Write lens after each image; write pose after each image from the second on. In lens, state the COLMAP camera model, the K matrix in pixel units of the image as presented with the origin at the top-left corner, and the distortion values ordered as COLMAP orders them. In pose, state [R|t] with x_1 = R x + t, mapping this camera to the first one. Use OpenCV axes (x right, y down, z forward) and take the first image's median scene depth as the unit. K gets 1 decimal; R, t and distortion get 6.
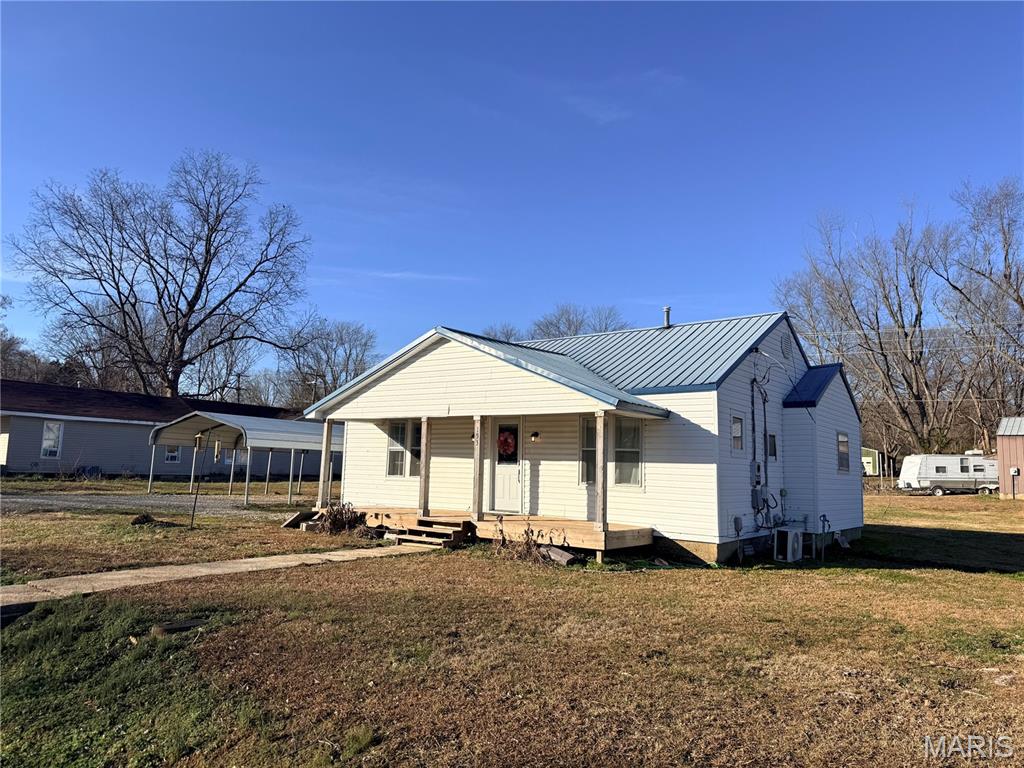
lens RADIAL K [[725.2, 0, 515.7], [0, 725.2, 389.0], [0, 0, 1]] dist [0.047546, -0.000883]
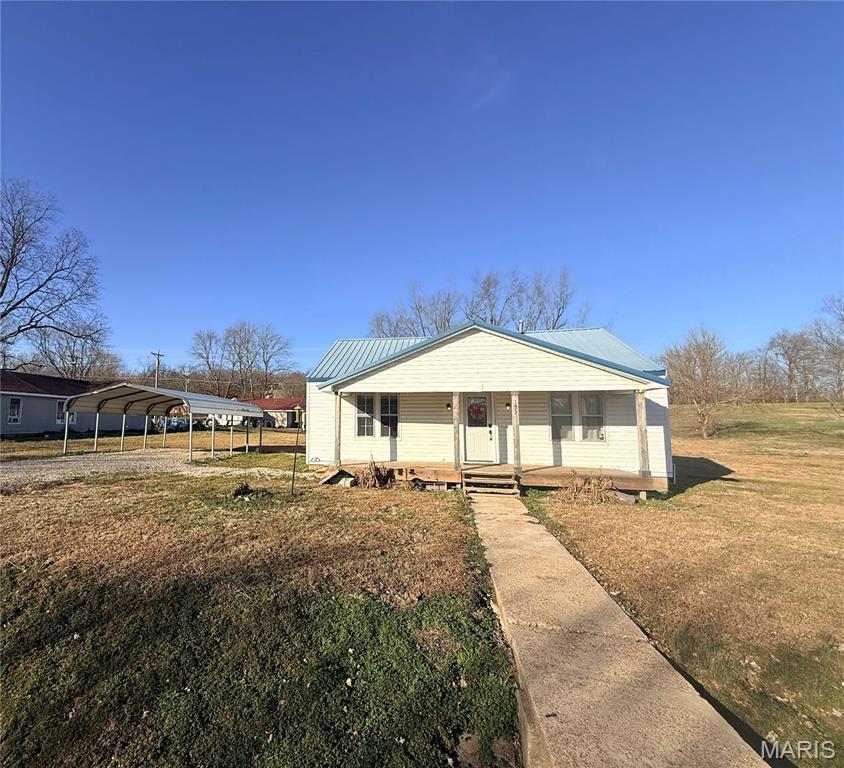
lens RADIAL K [[426.2, 0, 421.8], [0, 426.2, 400.6], [0, 0, 1]] dist [-0.027429, -0.000062]
pose [[0.914791, 0.008419, 0.403839, -0.425580], [-0.031203, 0.998268, 0.049870, 0.016698], [-0.402720, -0.058221, 0.913470, 0.310992]]
